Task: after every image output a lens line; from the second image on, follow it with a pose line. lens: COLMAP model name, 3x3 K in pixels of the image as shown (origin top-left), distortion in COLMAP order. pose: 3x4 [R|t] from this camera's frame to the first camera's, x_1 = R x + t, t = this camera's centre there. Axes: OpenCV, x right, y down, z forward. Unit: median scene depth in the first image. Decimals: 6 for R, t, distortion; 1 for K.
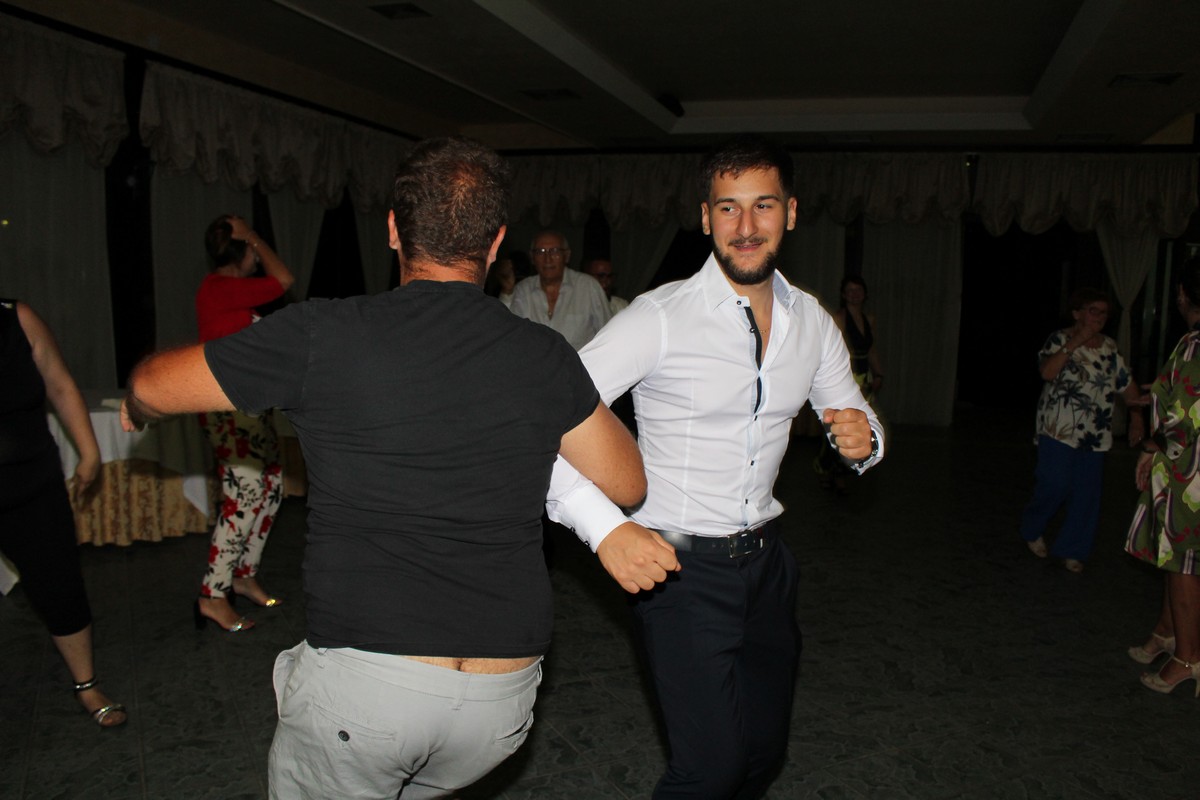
lens RADIAL K [[989.2, 0, 600.3], [0, 989.2, 403.5], [0, 0, 1]] dist [-0.155362, 0.126621]
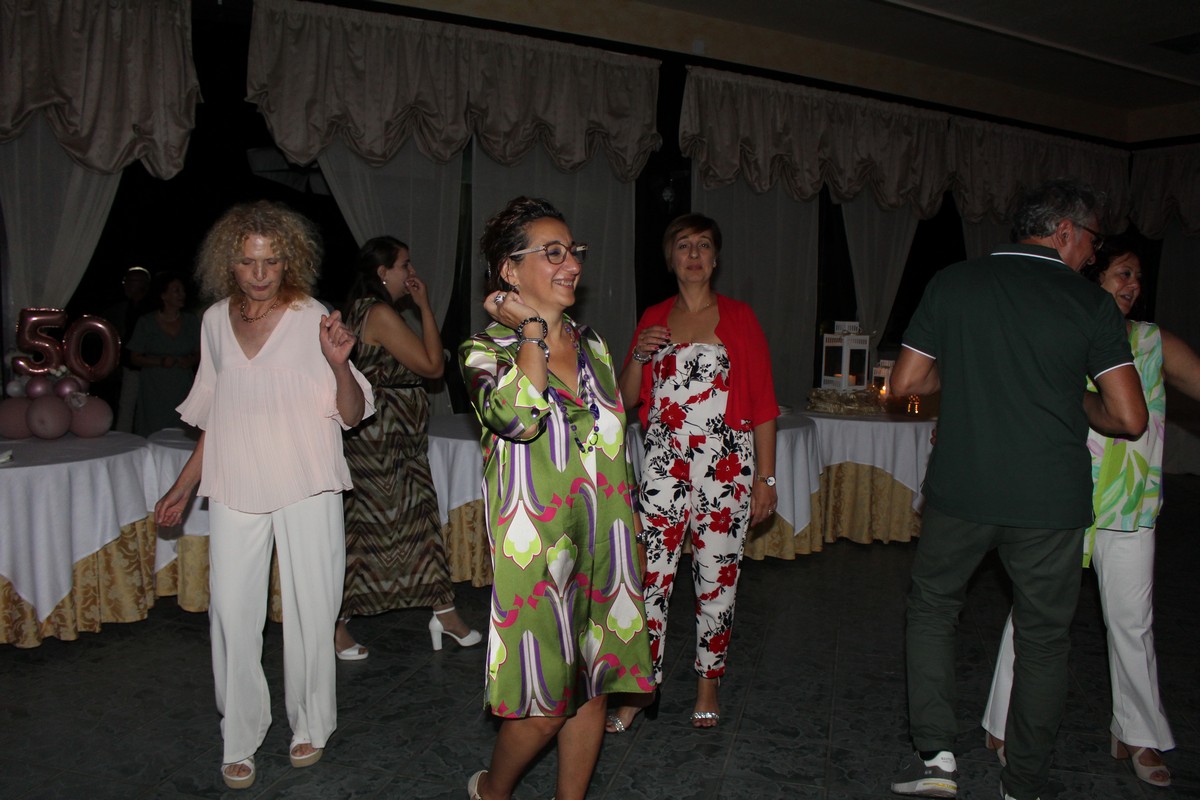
lens RADIAL K [[989.2, 0, 595.7], [0, 989.2, 407.0], [0, 0, 1]] dist [-0.155362, 0.126621]
pose [[0.739768, 0.056832, -0.670457, 0.095533], [-0.075350, 0.997156, 0.001386, -0.016340], [0.668629, 0.049494, 0.741947, 0.200492]]
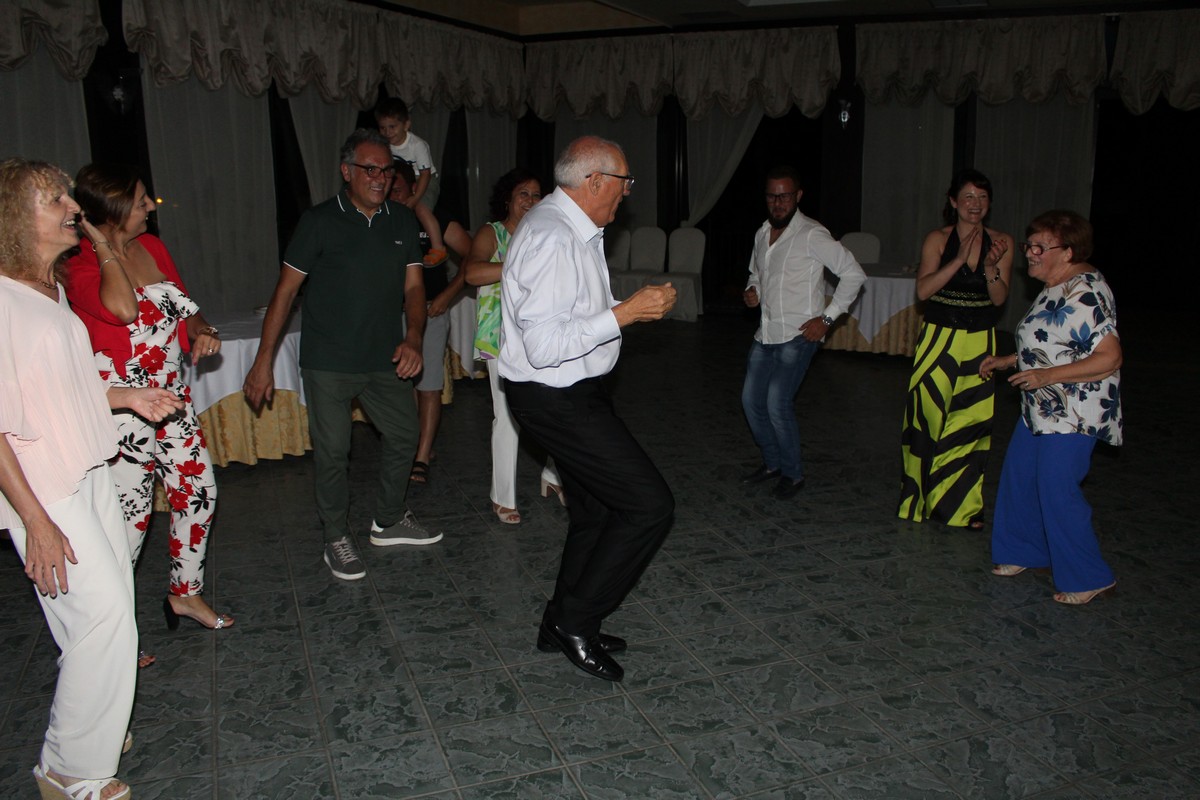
lens RADIAL K [[989.2, 0, 603.2], [0, 989.2, 408.8], [0, 0, 1]] dist [-0.155362, 0.126621]
pose [[0.993925, -0.007040, -0.109831, 0.041145], [0.020244, 0.992619, 0.119571, -0.031392], [0.108179, -0.121068, 0.986732, 0.118246]]
